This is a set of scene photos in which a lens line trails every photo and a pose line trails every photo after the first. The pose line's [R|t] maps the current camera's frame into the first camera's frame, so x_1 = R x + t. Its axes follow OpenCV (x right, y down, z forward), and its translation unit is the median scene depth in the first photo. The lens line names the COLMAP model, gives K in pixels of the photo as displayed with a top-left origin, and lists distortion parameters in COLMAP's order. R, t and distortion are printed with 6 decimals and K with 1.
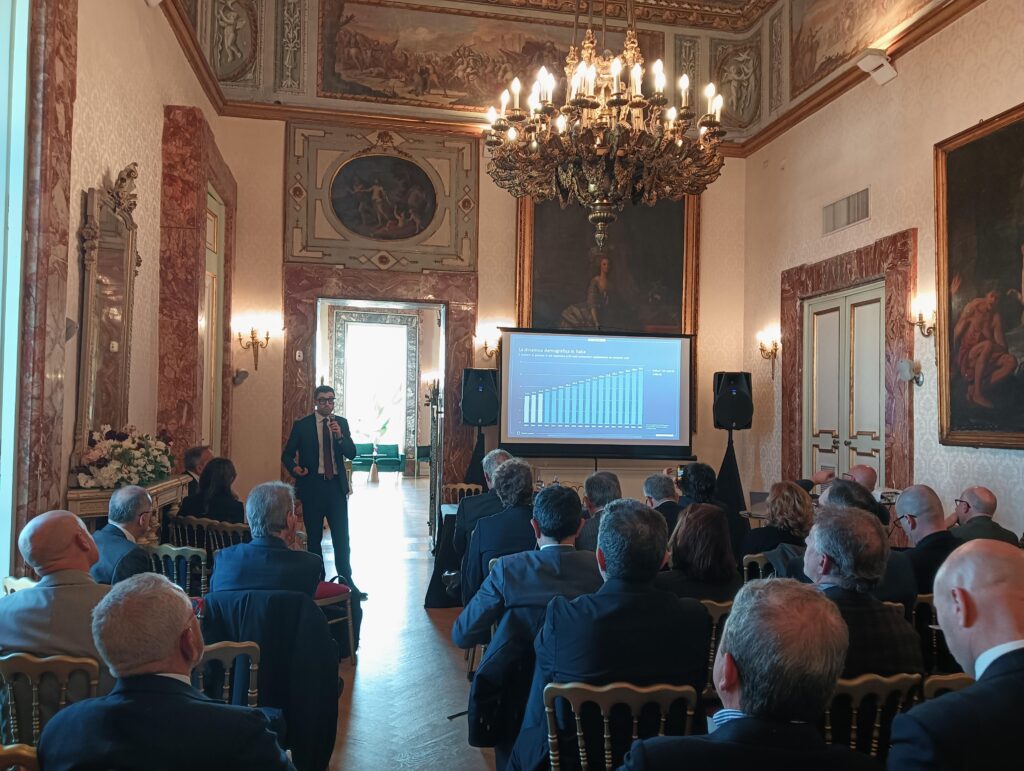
lens RADIAL K [[827.3, 0, 518.5], [0, 827.3, 384.9], [0, 0, 1]] dist [0.194668, -0.511988]
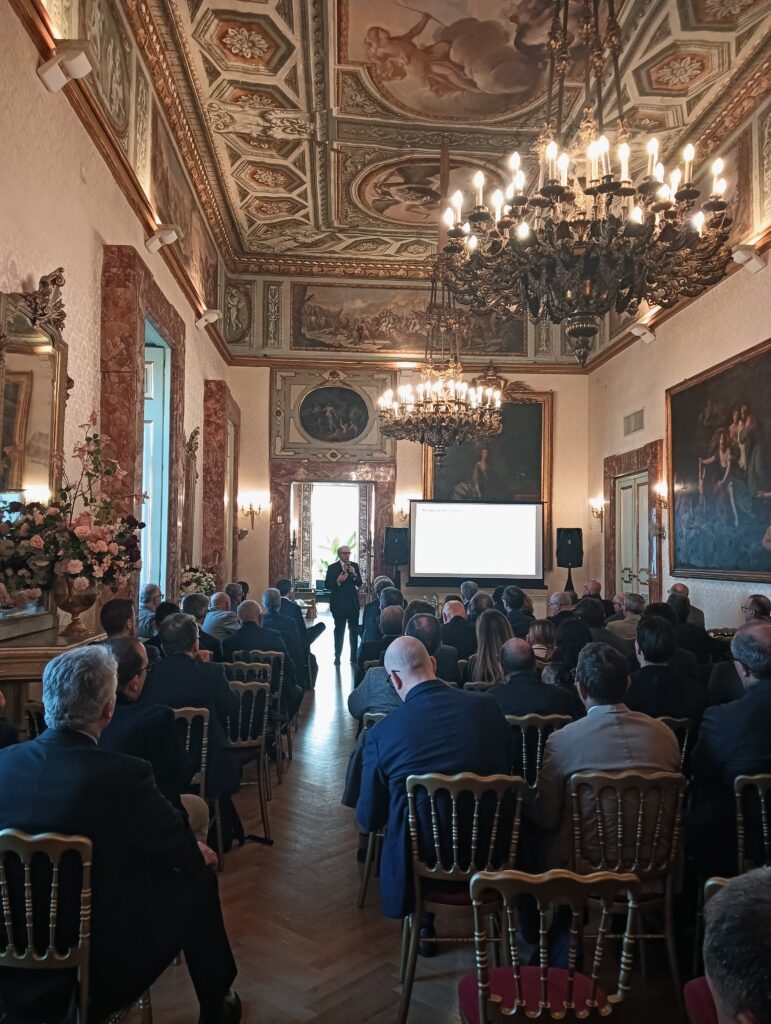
lens RADIAL K [[827.3, 0, 385.5], [0, 827.3, 512.0], [0, 0, 1]] dist [0.194668, -0.511988]
pose [[0.992940, -0.010263, -0.118172, 0.109239], [0.008306, 0.999820, -0.017041, -0.021055], [0.118326, 0.015939, 0.992847, -0.482034]]
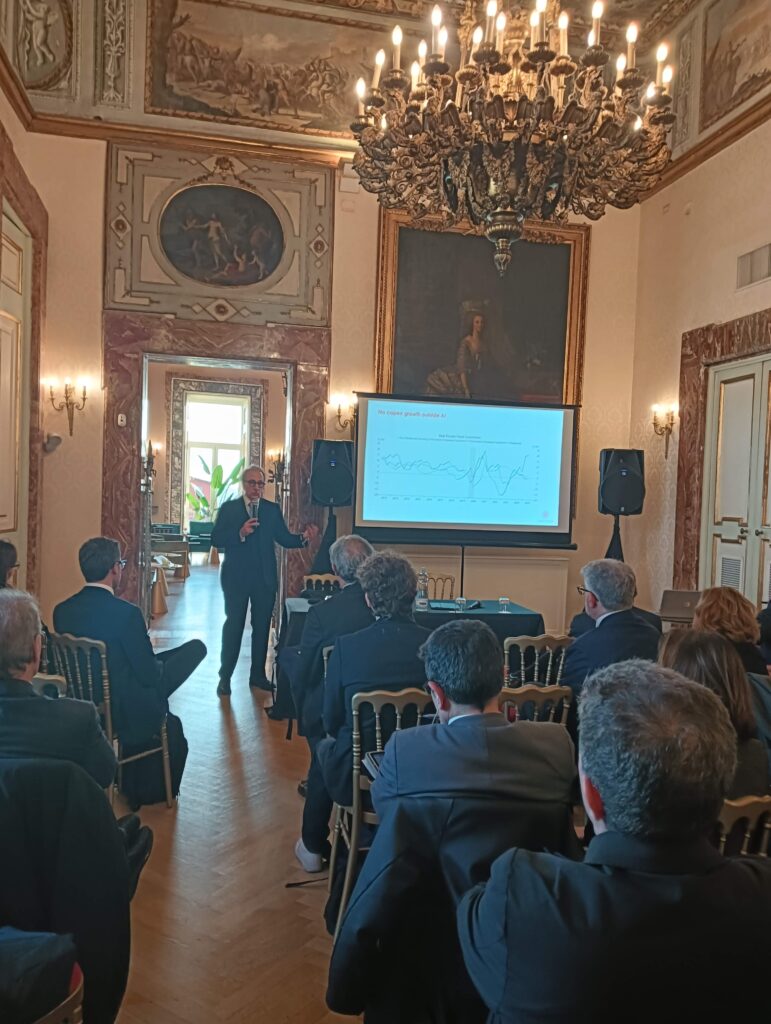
lens RADIAL K [[834.8, 0, 378.4], [0, 834.8, 512.3], [0, 0, 1]] dist [0.118601, -0.214094]
pose [[0.999693, 0.017896, 0.017129, -0.012028], [-0.018826, 0.998268, 0.055742, 0.006344], [-0.016102, -0.056048, 0.998298, 0.125293]]
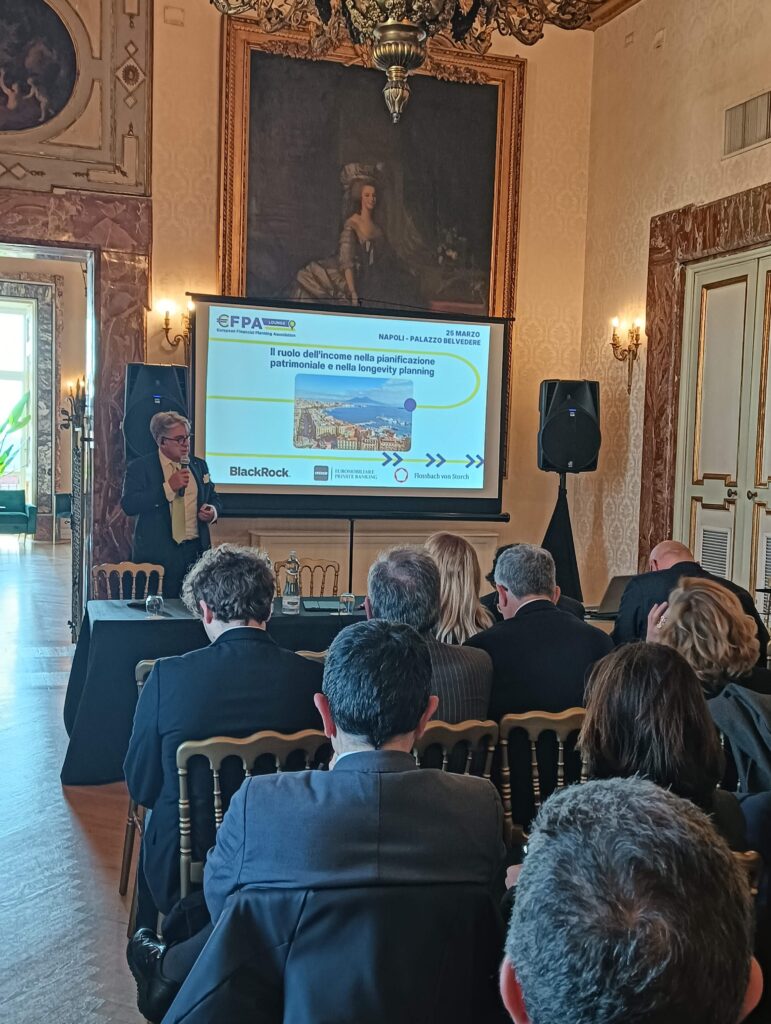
lens RADIAL K [[1183.0, 0, 385.5], [0, 1183.0, 512.0], [0, 0, 1]] dist [0.141627, -0.287887]
pose [[0.989709, 0.004281, 0.143028, -0.006433], [-0.017002, 0.995990, 0.087839, 0.007161], [-0.142078, -0.089367, 0.985813, 0.139352]]
